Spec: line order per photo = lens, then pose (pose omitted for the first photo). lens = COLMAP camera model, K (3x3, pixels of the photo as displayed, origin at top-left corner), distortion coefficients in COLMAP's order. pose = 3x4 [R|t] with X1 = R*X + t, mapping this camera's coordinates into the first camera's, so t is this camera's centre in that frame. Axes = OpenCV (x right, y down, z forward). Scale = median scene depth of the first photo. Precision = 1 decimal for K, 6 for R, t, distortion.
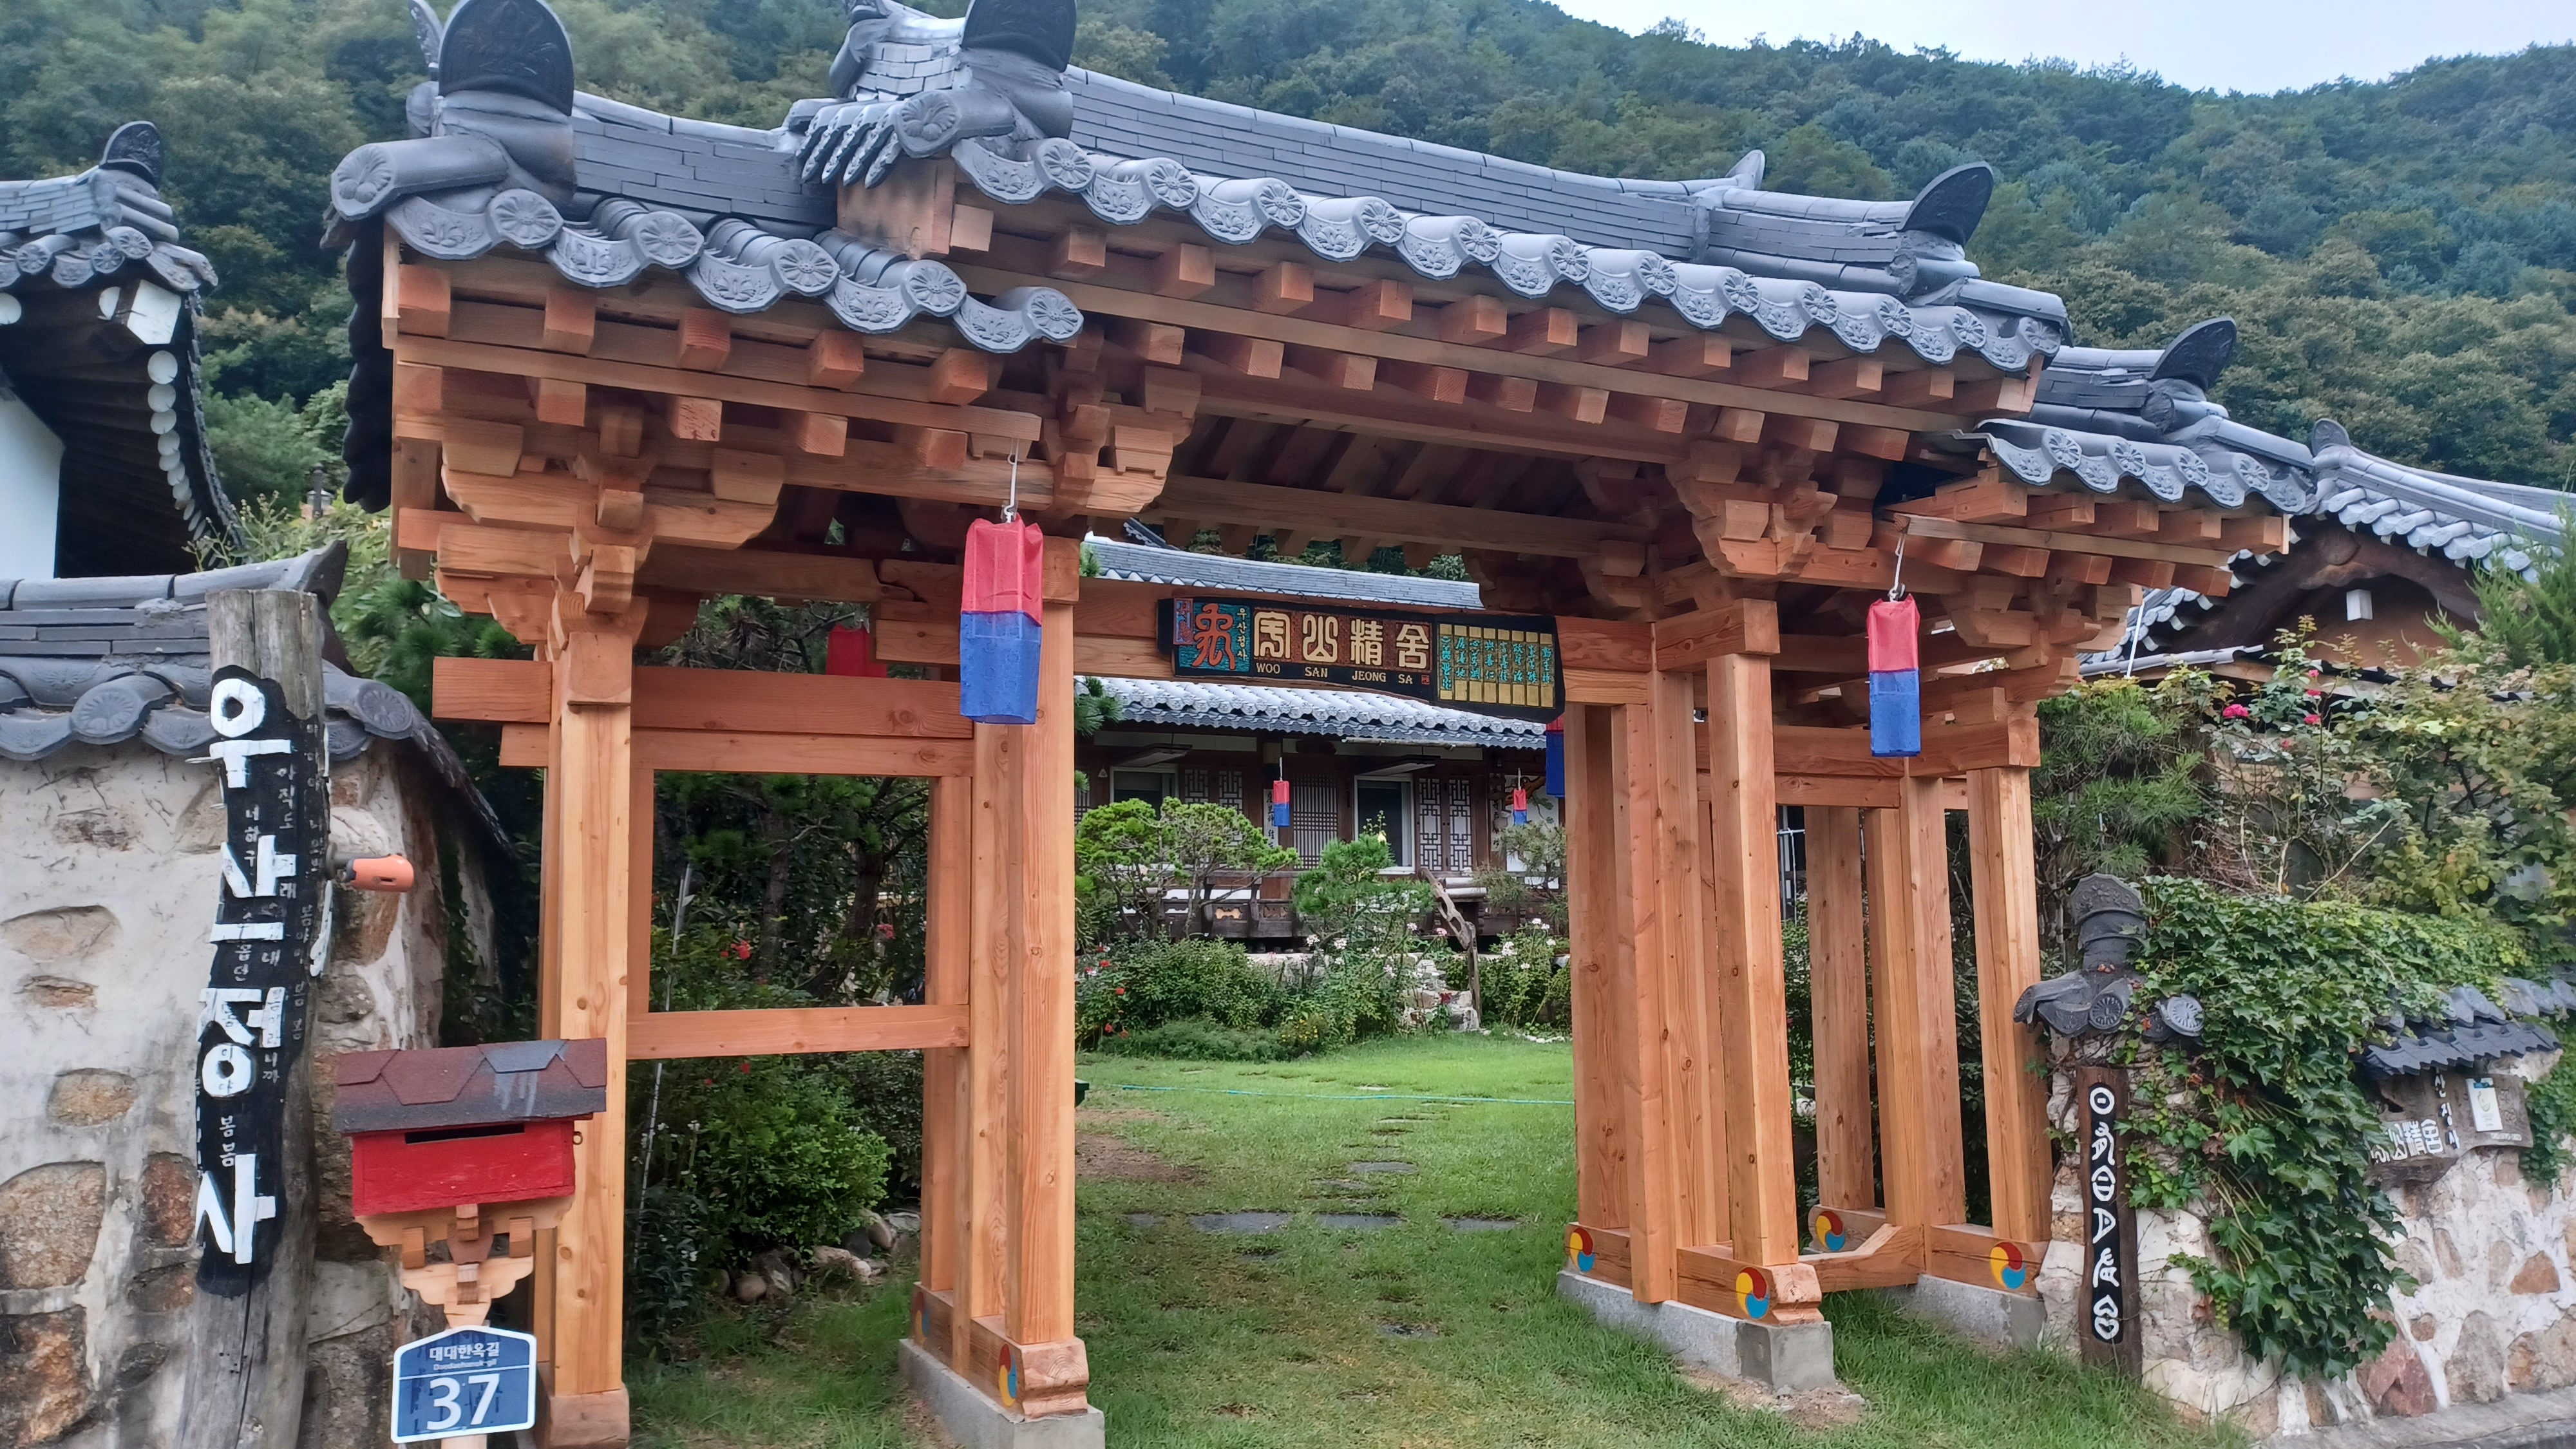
lens RADIAL K [[1936.0, 0, 1288.0], [0, 1936.0, 724.5], [0, 0, 1]] dist [0.065322, -0.042007]
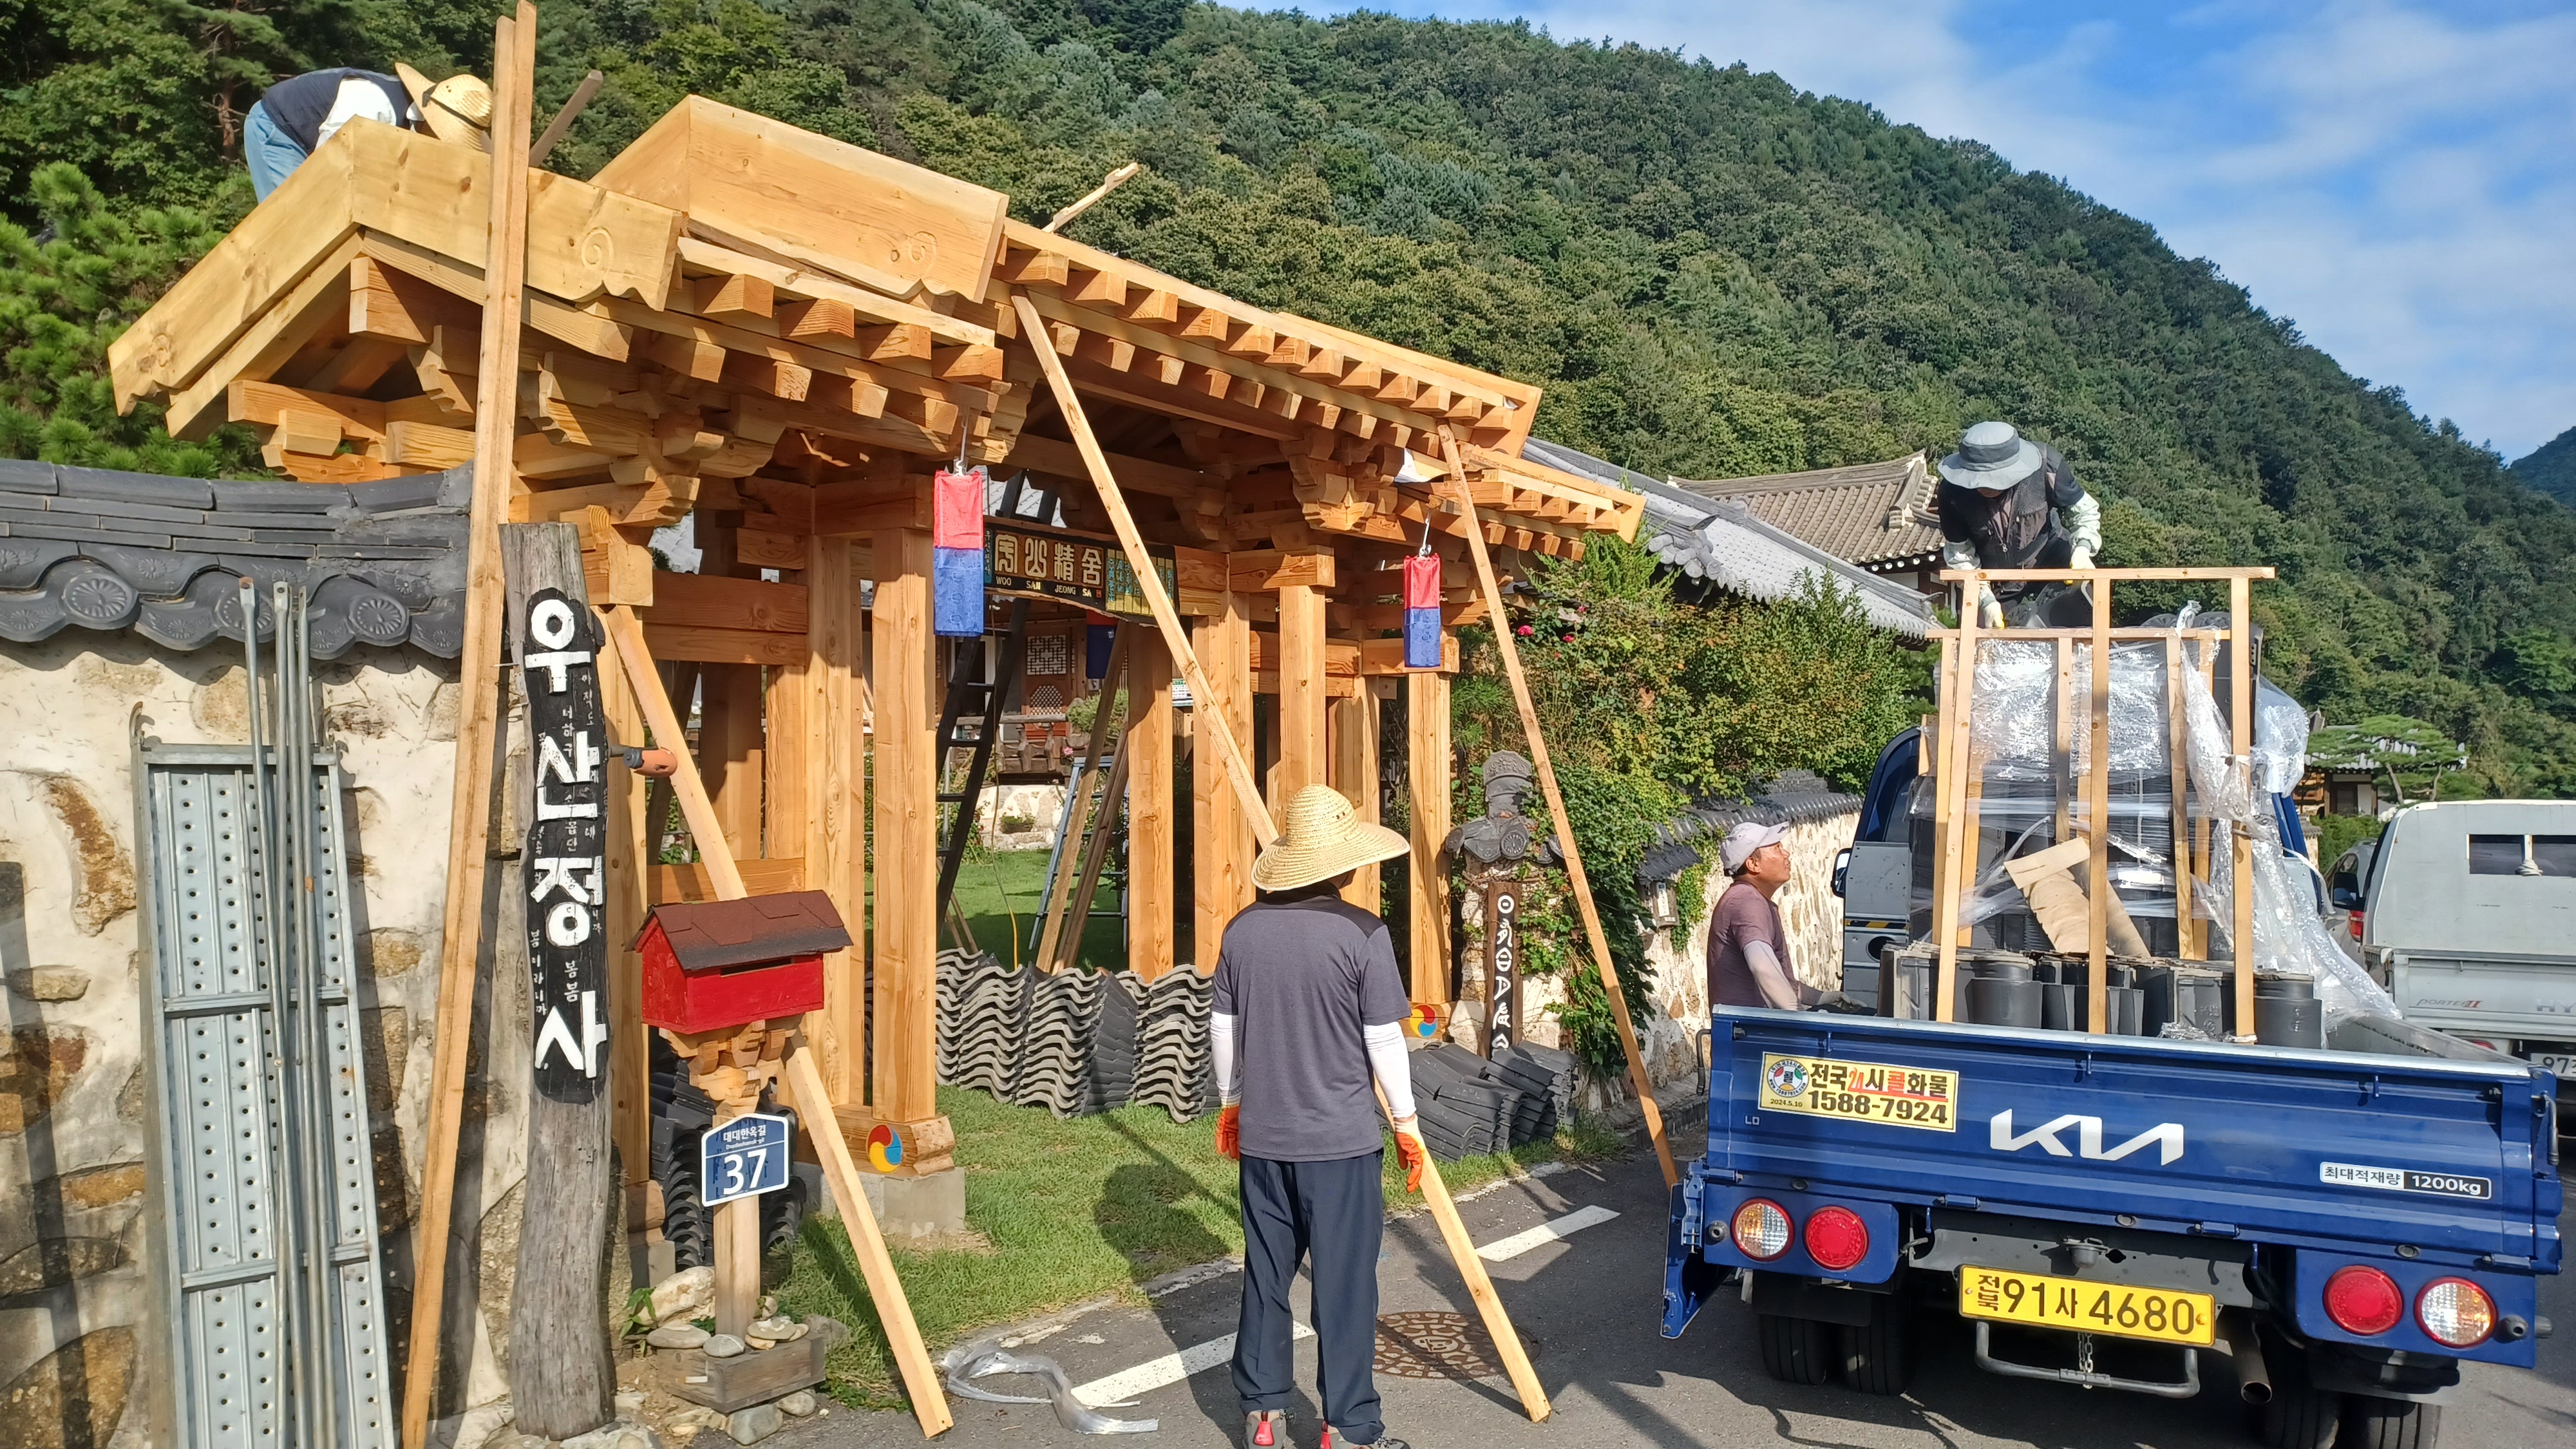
lens RADIAL K [[1939.9, 0, 1298.2], [0, 1939.9, 750.4], [0, 0, 1]] dist [0.169659, -0.253285]
pose [[0.860609, 0.008538, 0.509194, -0.467838], [-0.060319, 0.994530, 0.085272, -0.037989], [-0.505681, -0.104099, 0.856417, -0.160315]]
